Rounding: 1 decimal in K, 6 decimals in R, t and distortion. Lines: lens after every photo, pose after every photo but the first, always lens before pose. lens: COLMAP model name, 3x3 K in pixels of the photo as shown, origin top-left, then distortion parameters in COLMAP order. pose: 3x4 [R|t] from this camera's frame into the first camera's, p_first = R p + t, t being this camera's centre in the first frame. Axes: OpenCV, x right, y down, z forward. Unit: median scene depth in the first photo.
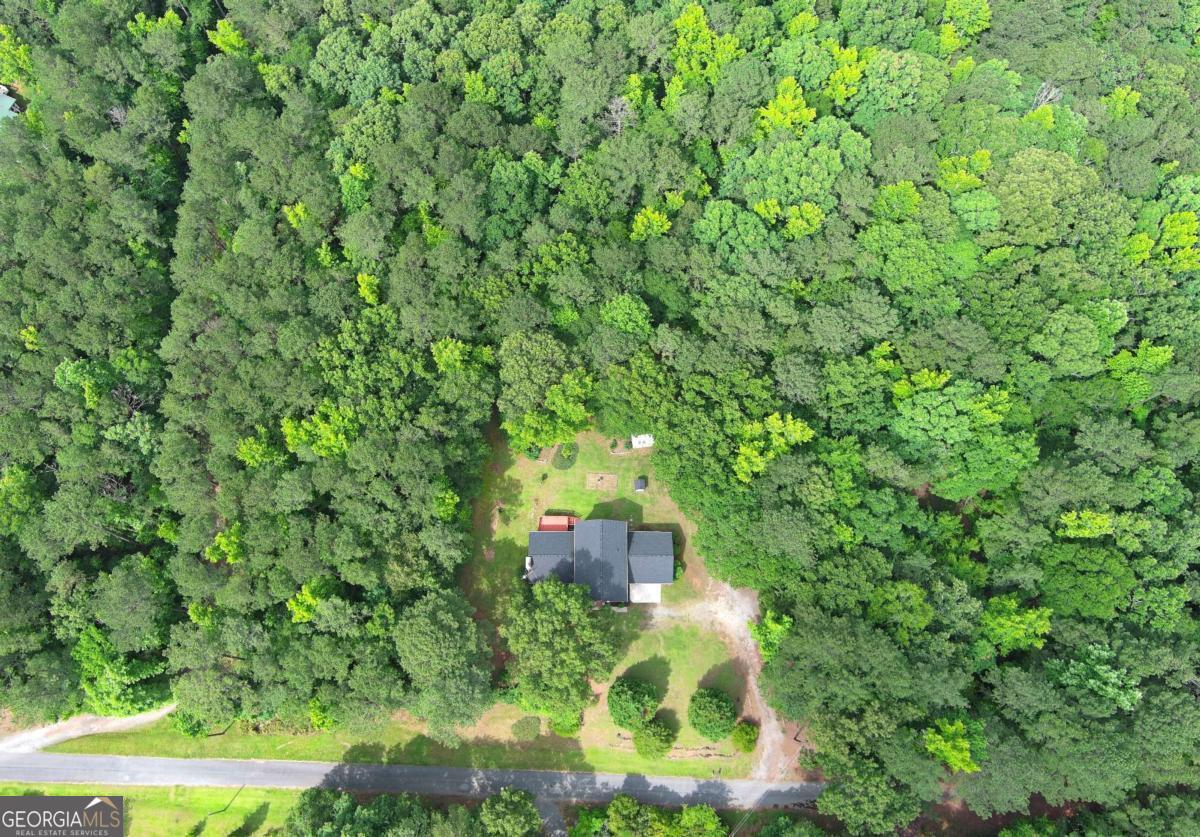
lens RADIAL K [[1006.6, 0, 564.1], [0, 1006.6, 403.8], [0, 0, 1]] dist [0.016443, -0.003117]
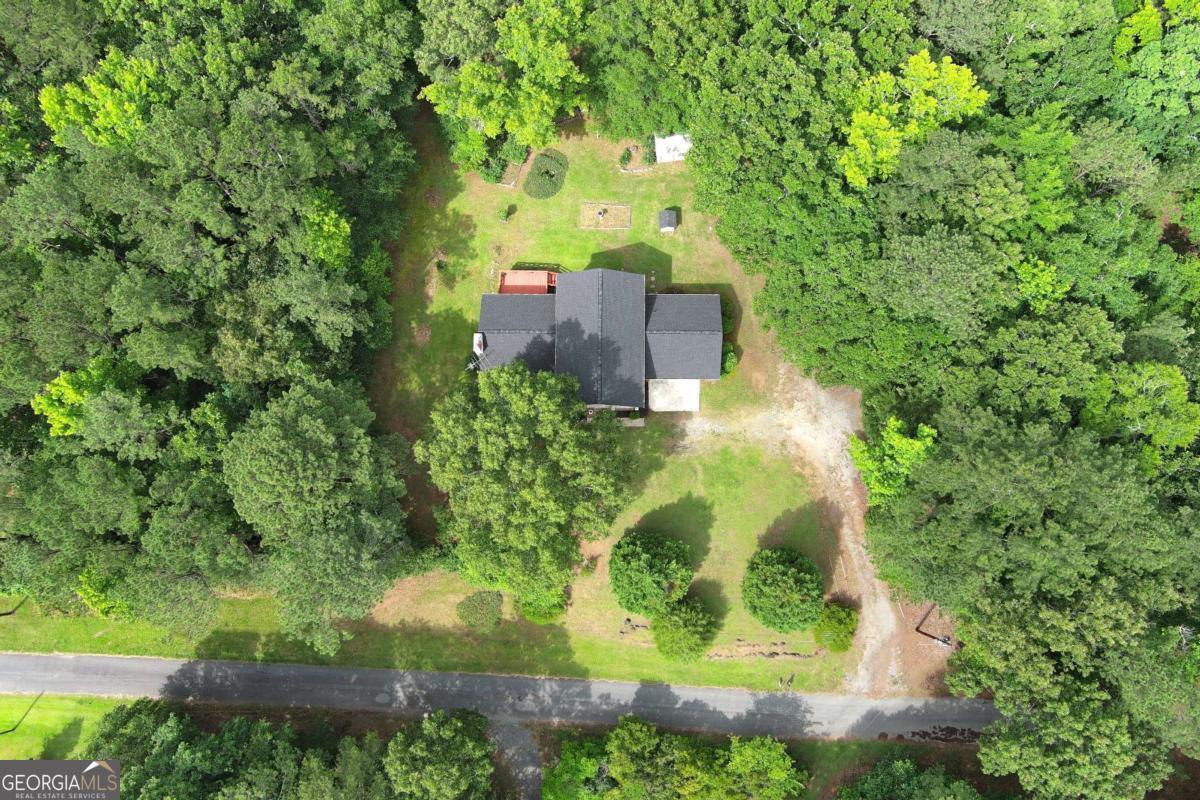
lens RADIAL K [[947.1, 0, 599.4], [0, 947.1, 397.1], [0, 0, 1]] dist [0.015712, -0.010639]
pose [[0.999997, 0.002285, 0.000535, 0.037980], [-0.002336, 0.990858, 0.134888, 0.120549], [-0.000222, -0.134889, 0.990861, 0.467029]]
